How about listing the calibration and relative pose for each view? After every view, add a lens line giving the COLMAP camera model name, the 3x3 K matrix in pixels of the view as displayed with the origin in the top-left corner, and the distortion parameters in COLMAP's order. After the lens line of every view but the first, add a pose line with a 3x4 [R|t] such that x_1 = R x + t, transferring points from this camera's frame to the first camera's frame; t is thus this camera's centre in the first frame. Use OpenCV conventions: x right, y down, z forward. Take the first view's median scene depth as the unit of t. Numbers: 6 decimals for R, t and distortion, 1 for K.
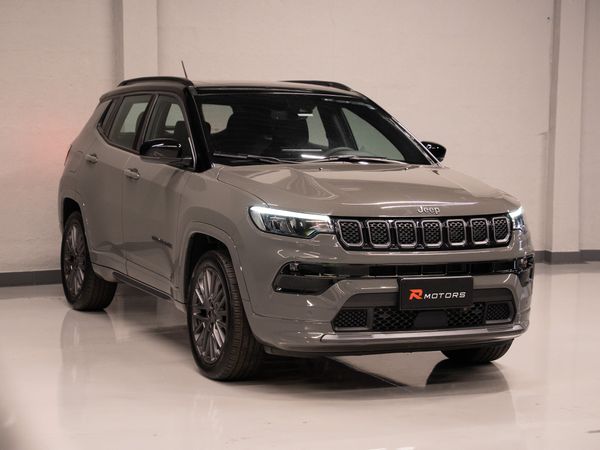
lens RADIAL K [[1676.5, 0, 300.0], [0, 1676.5, 225.0], [0, 0, 1]] dist [0.005313, 0.212093]
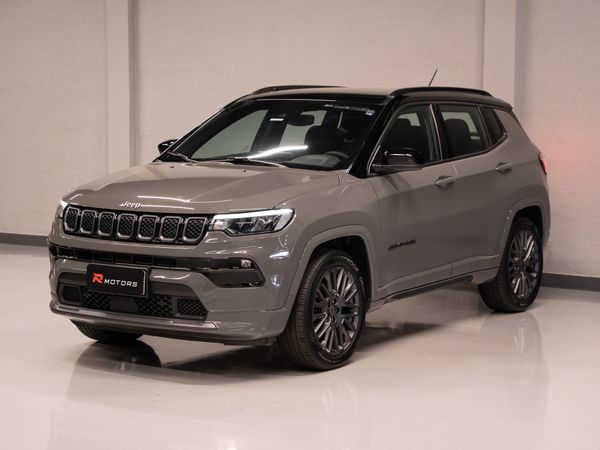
lens RADIAL K [[1676.5, 0, 300.0], [0, 1676.5, 225.0], [0, 0, 1]] dist [0.005313, 0.212093]
pose [[0.527254, 0.068636, -0.846931, 1.072467], [-0.079729, 0.996331, 0.031108, -0.038817], [0.845959, 0.051123, 0.530791, 0.518330]]
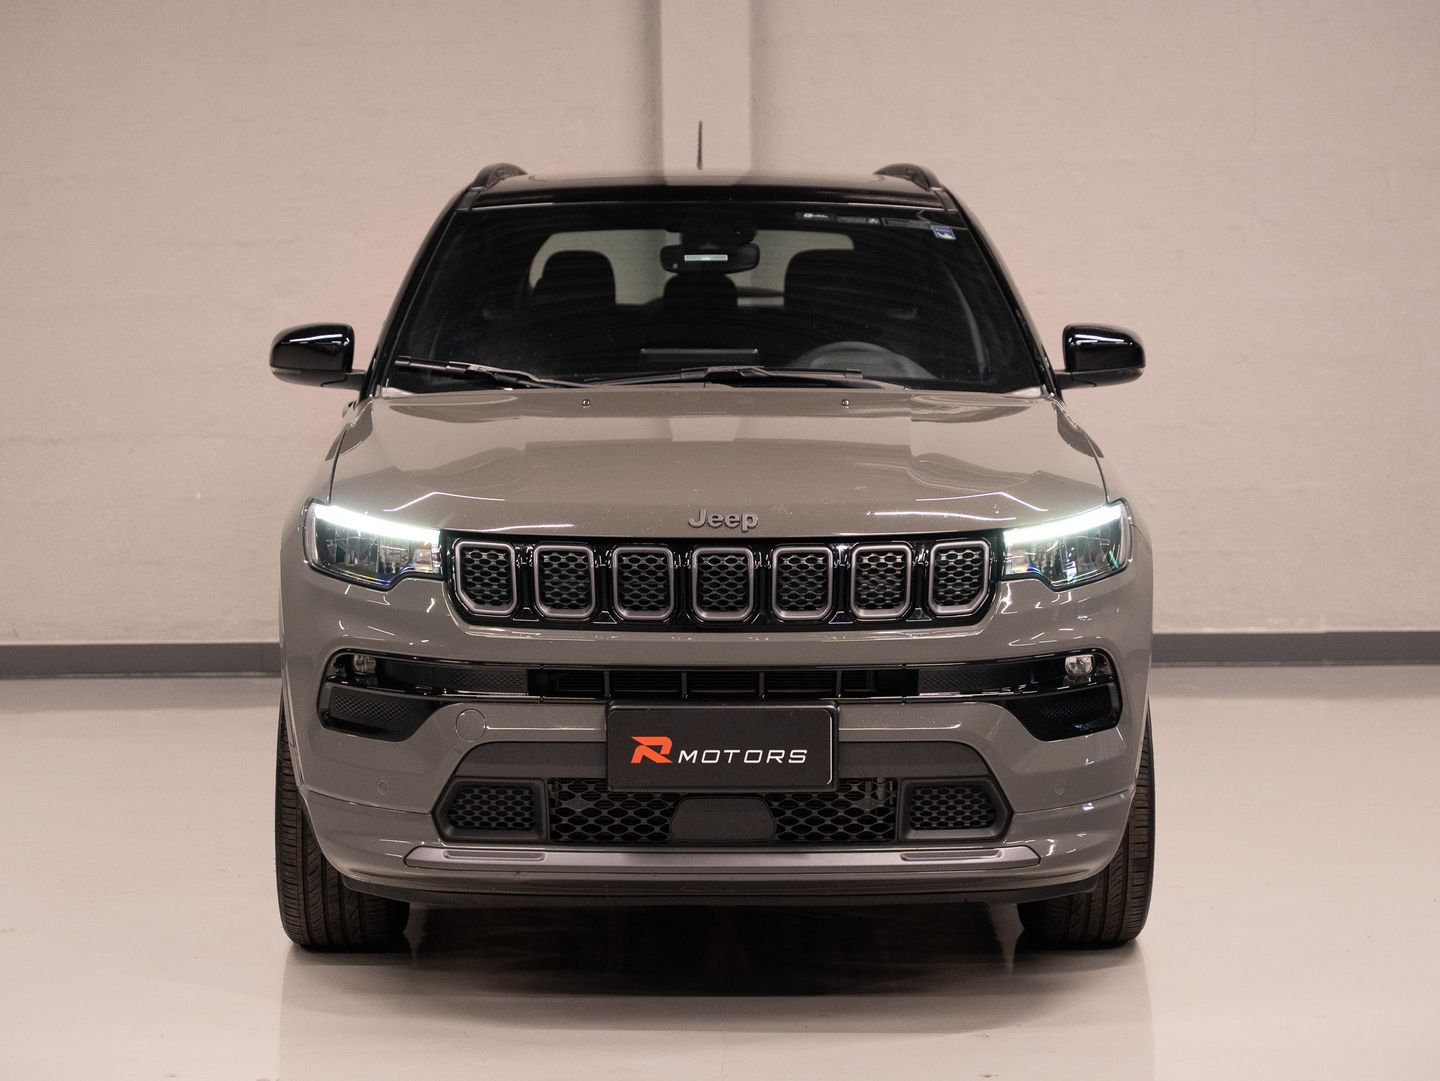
lens RADIAL K [[4023.7, 0, 720.0], [0, 4023.7, 540.5], [0, 0, 1]] dist [0.005313, 0.212093]
pose [[0.907609, 0.019856, -0.419347, 0.447401], [-0.018529, 0.999802, 0.007236, -0.010885], [0.419408, 0.001202, 0.907797, 0.207319]]
